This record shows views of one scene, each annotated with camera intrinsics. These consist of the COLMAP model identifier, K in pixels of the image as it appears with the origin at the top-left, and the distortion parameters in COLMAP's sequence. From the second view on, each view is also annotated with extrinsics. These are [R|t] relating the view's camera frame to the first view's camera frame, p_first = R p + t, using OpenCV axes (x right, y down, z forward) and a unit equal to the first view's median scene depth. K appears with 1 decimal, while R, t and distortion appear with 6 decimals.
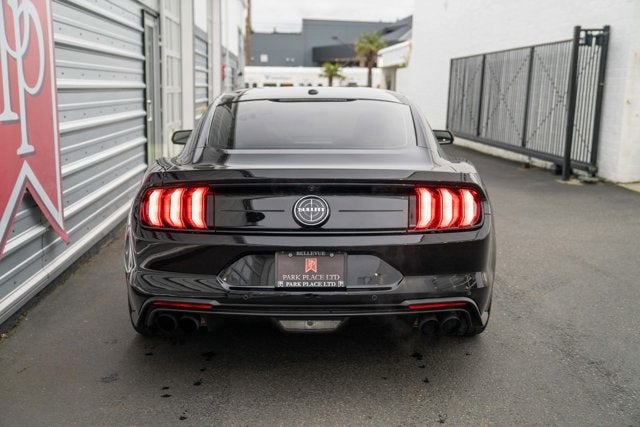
lens RADIAL K [[827.0, 0, 304.5], [0, 827.0, 227.8], [0, 0, 1]] dist [0.156269, 0.024454]
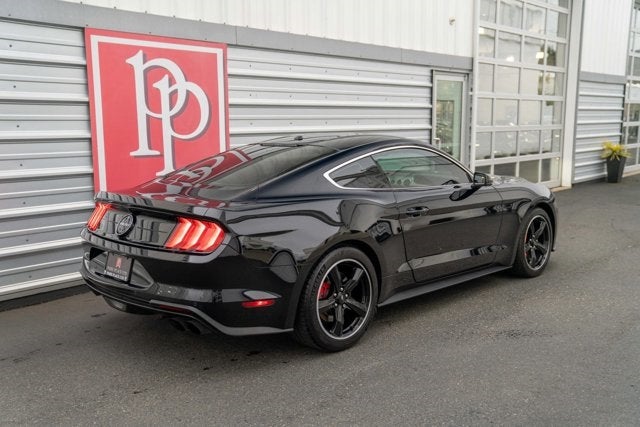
lens RADIAL K [[640.2, 0, 303.3], [0, 640.2, 220.9], [0, 0, 1]] dist [-0.023880, 0.210705]
pose [[0.706741, 0.101220, -0.700194, 0.749461], [-0.109635, 0.993426, 0.032950, -0.072959], [0.698926, 0.053479, 0.713192, 0.321497]]
